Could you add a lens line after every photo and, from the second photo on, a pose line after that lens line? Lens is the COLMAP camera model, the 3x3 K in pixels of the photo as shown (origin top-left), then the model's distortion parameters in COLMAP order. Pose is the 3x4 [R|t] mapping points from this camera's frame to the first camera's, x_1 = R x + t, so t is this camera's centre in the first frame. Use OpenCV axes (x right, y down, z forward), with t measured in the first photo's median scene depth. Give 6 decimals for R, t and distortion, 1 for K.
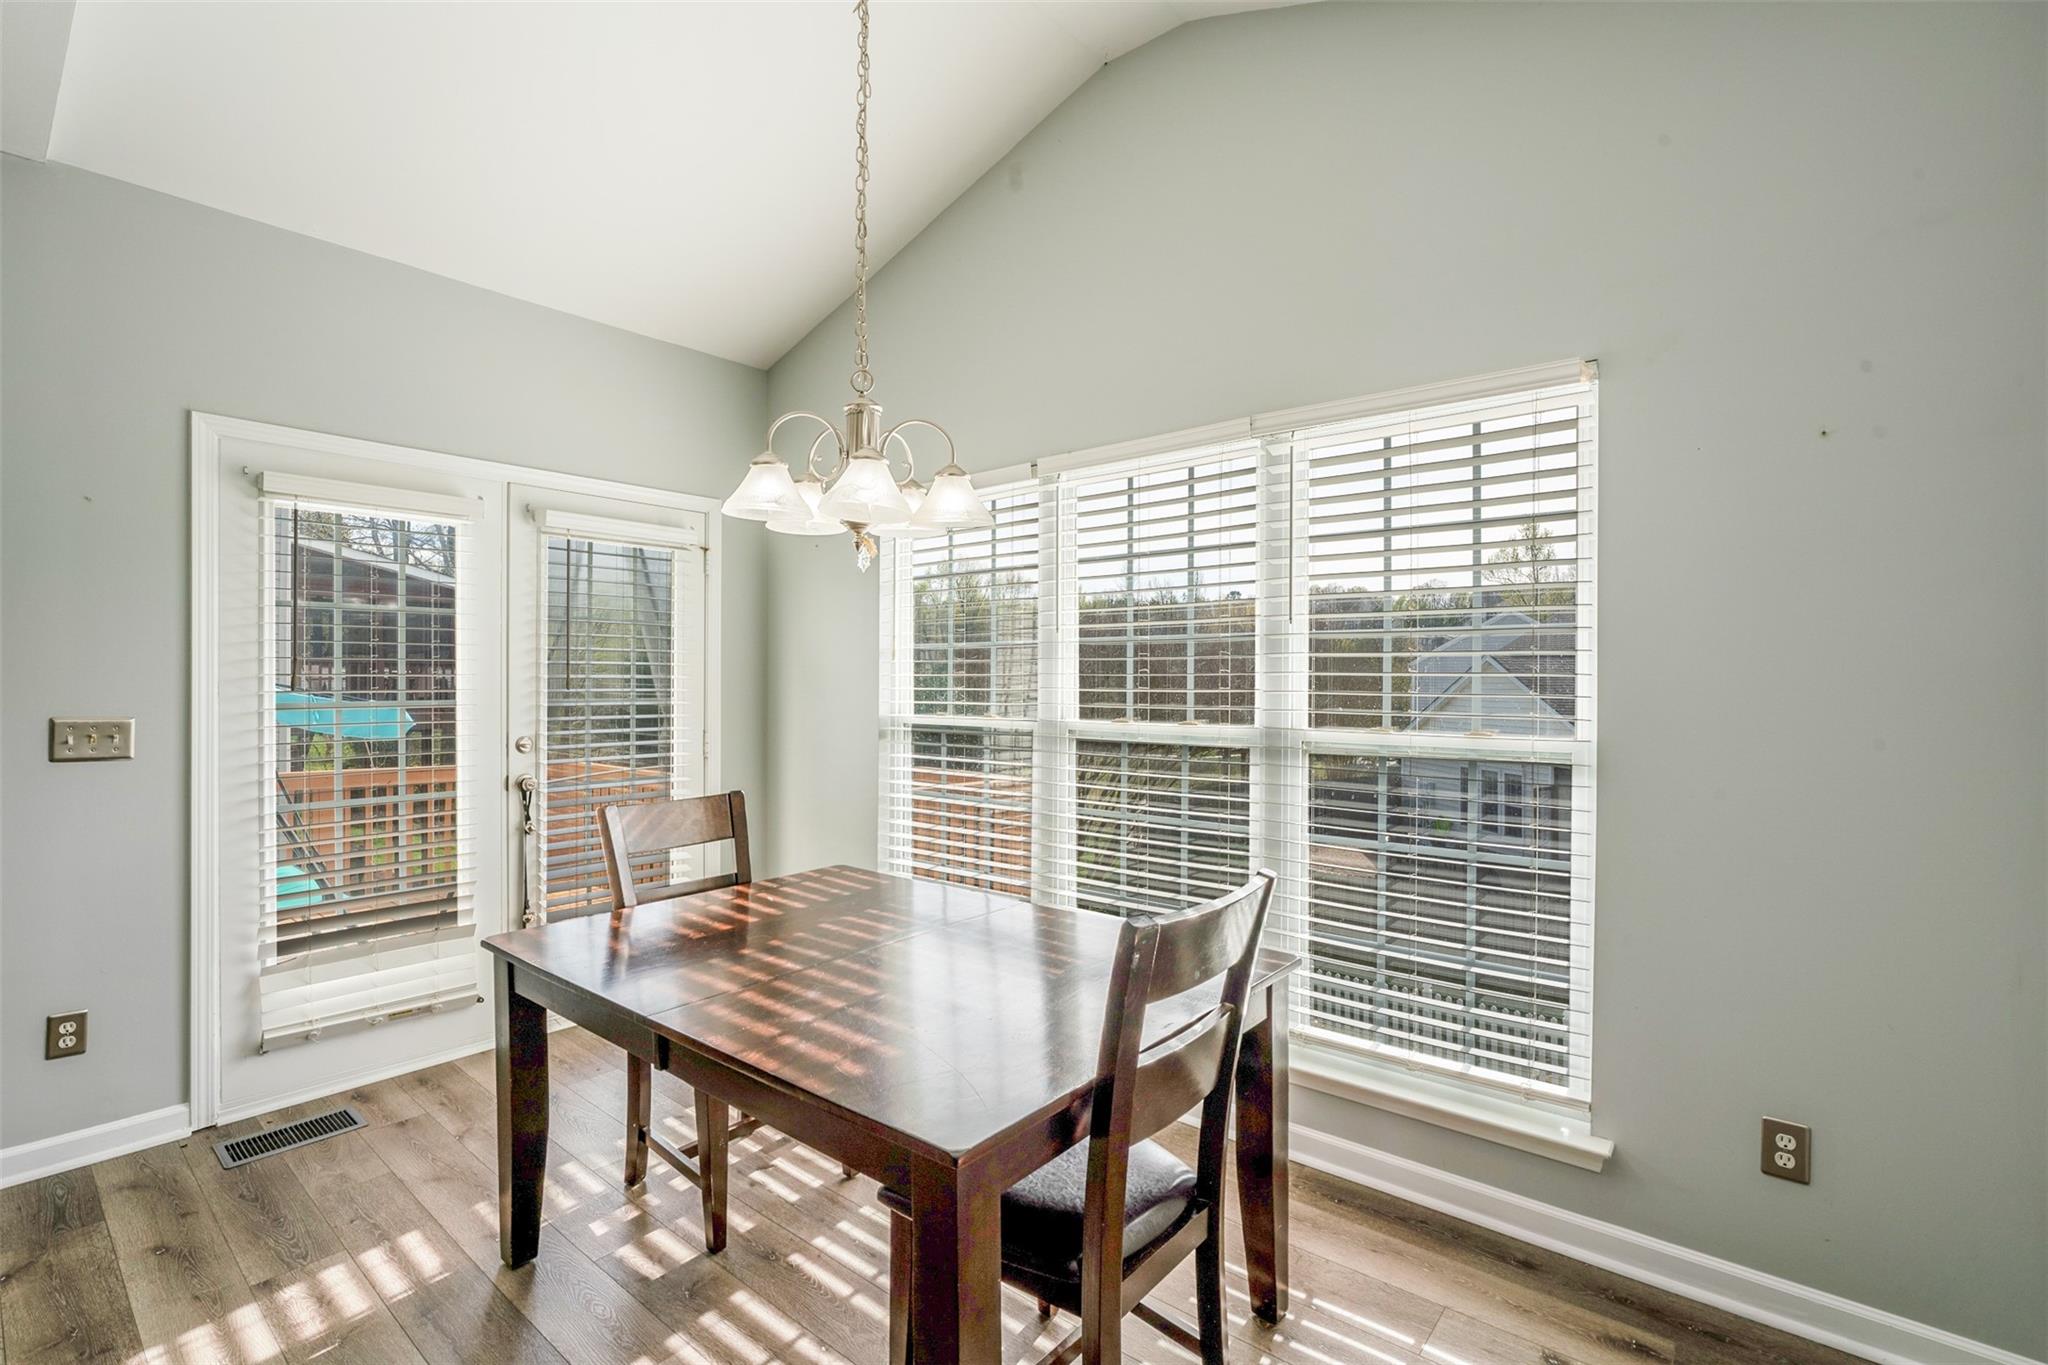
lens RADIAL K [[933.3, 0, 1027.7], [0, 933.3, 691.6], [0, 0, 1]] dist [-0.013045, -0.000510]
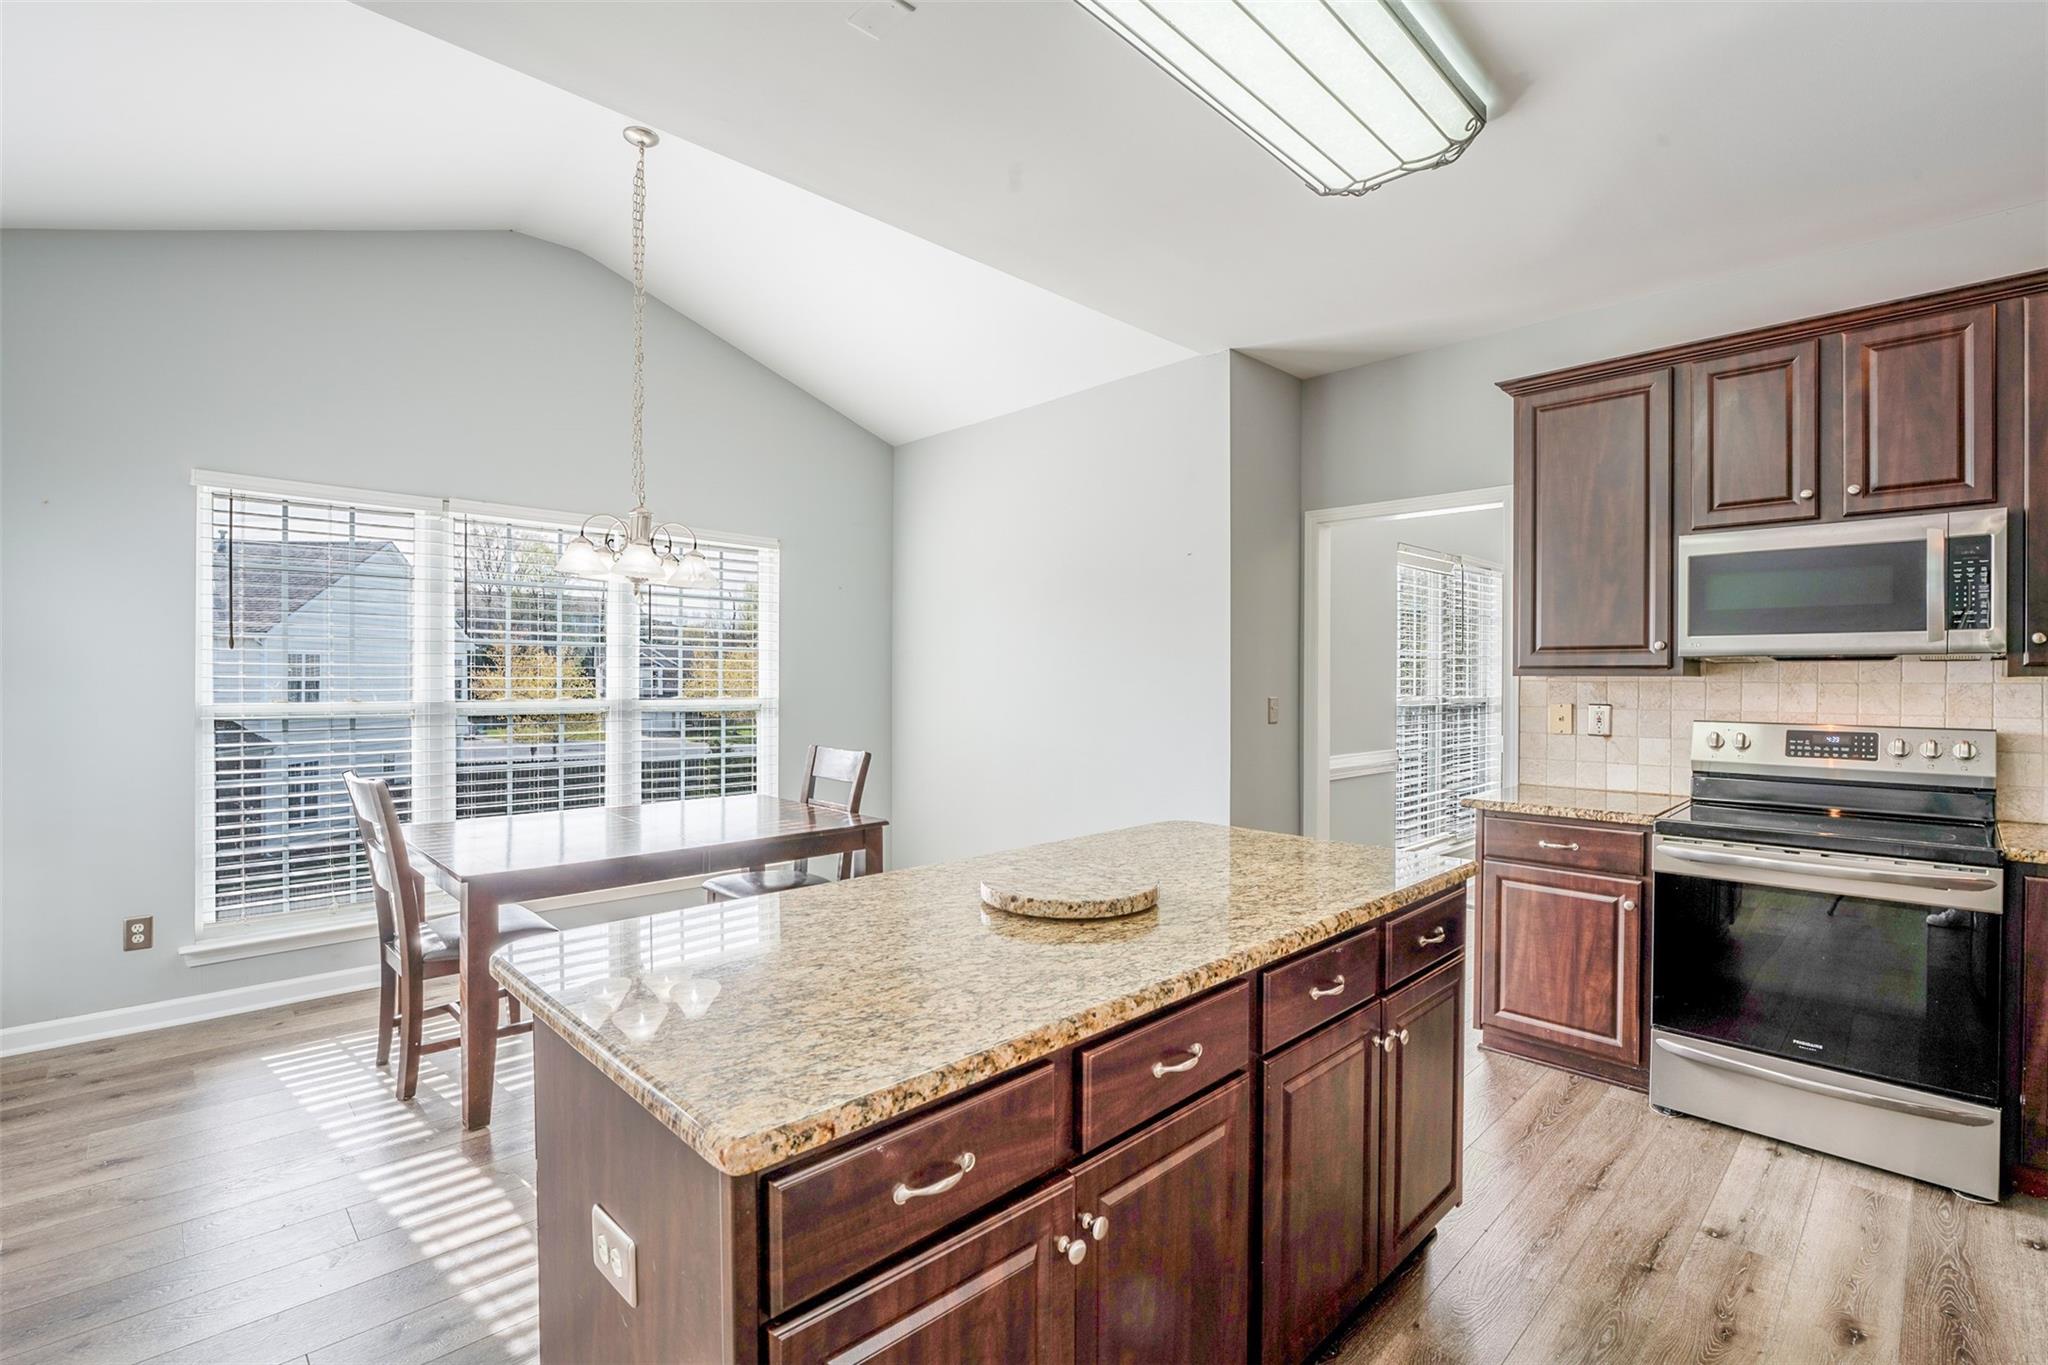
lens RADIAL K [[933.3, 0, 1017.3], [0, 933.3, 685.2], [0, 0, 1]] dist [-0.013045, -0.000510]
pose [[0.087568, -0.013391, 0.996069, -1.174554], [0.004338, 0.999905, 0.013061, -0.006408], [-0.996149, 0.003177, 0.087618, 0.092903]]
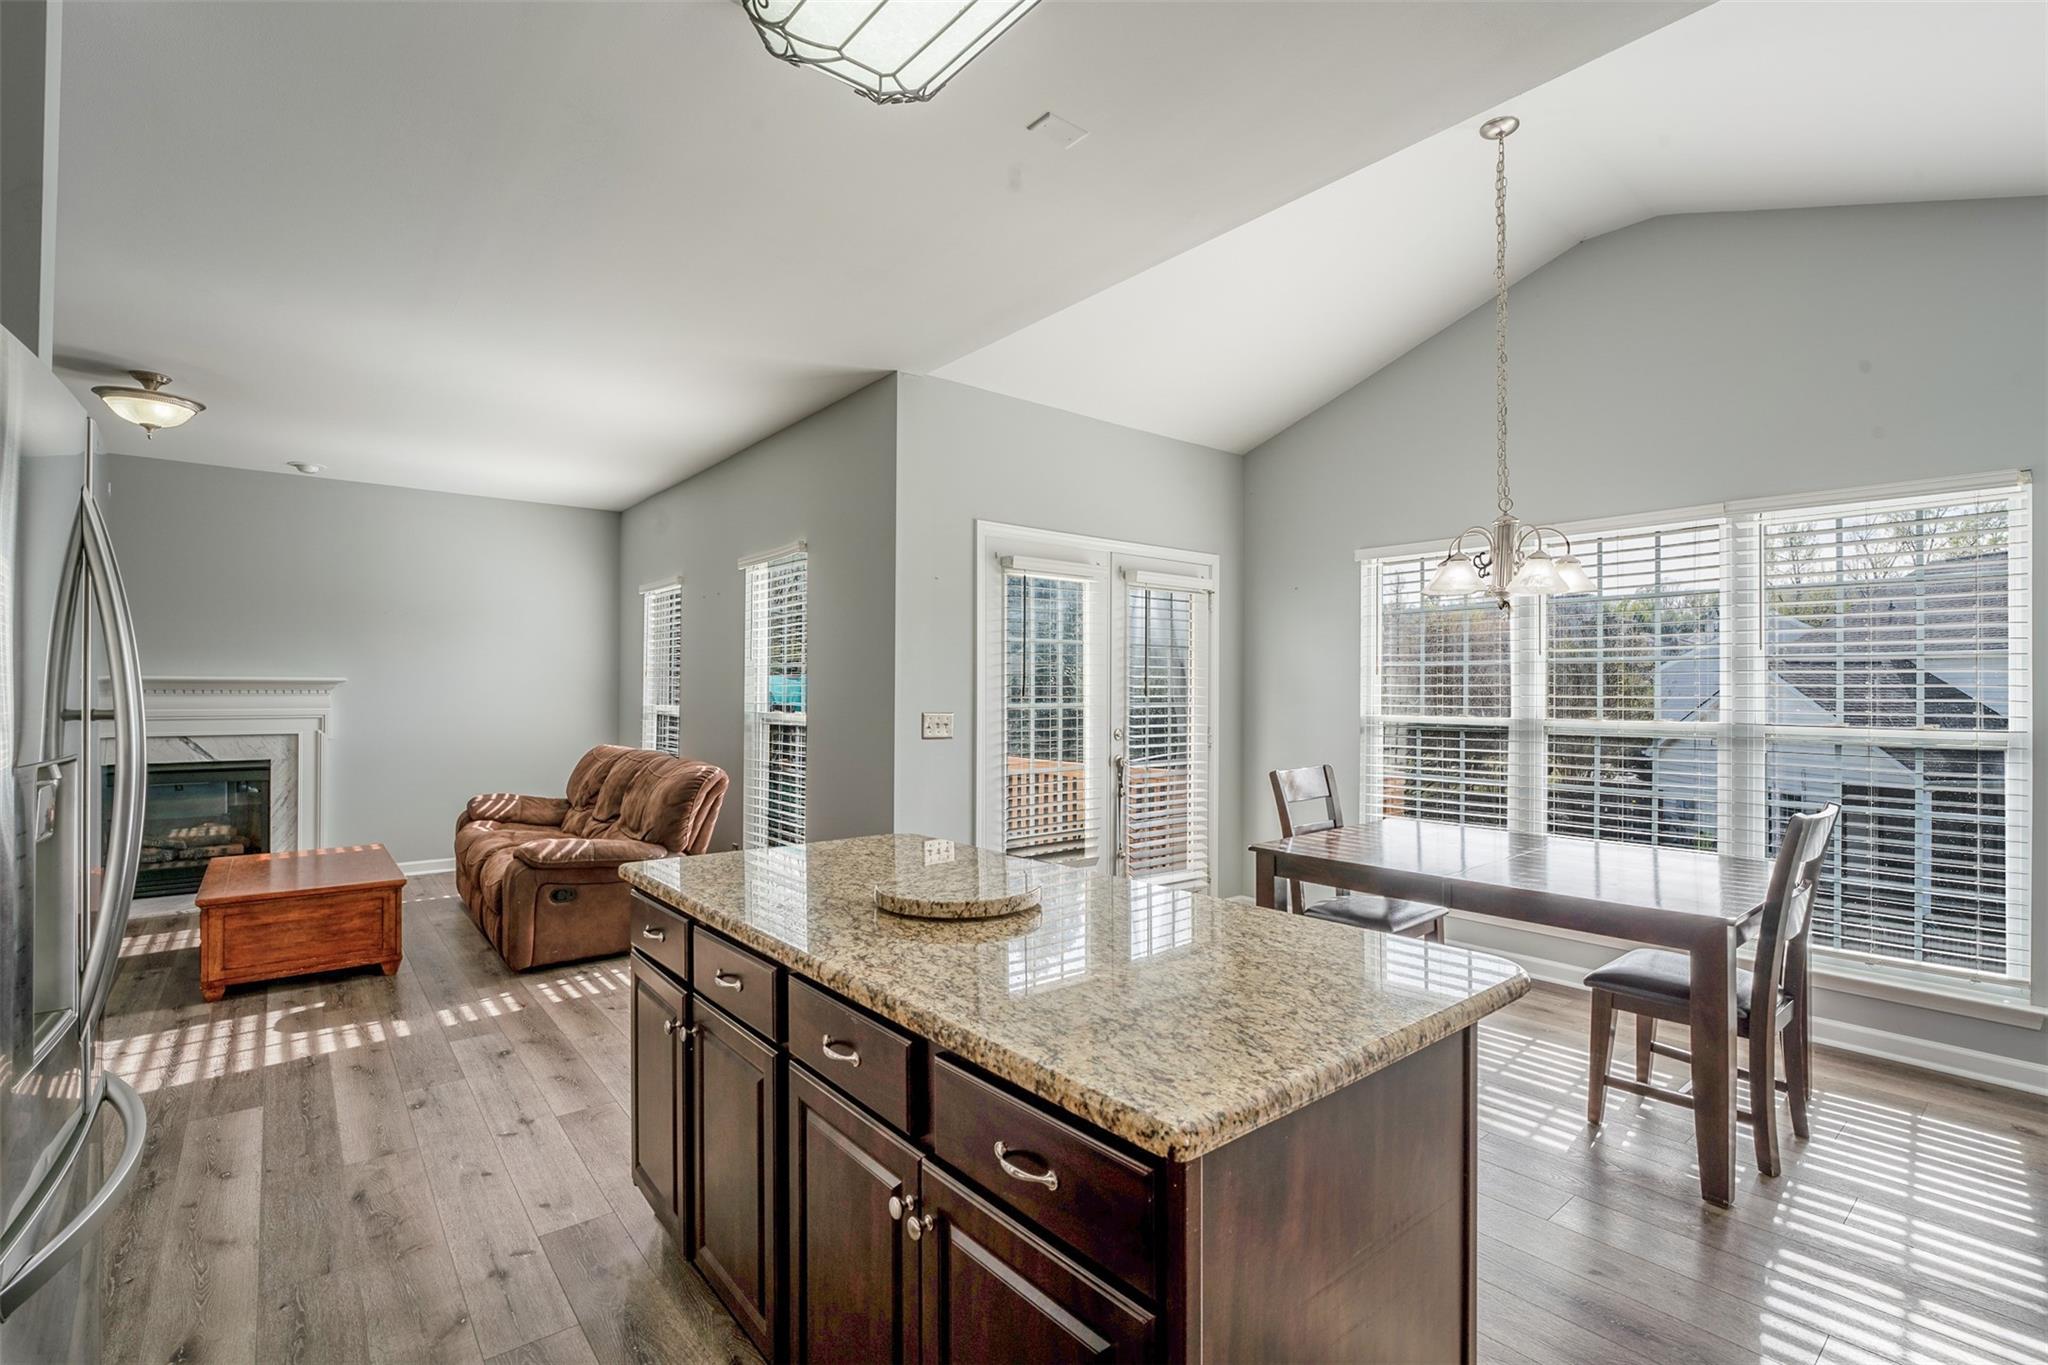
lens RADIAL K [[933.3, 0, 1016.0], [0, 933.3, 691.2], [0, 0, 1]] dist [-0.013045, -0.000510]
pose [[0.983305, 0.000908, -0.181963, -0.459042], [-0.002628, 0.999954, -0.009209, 0.004452], [0.181946, 0.009533, 0.983262, -0.468721]]
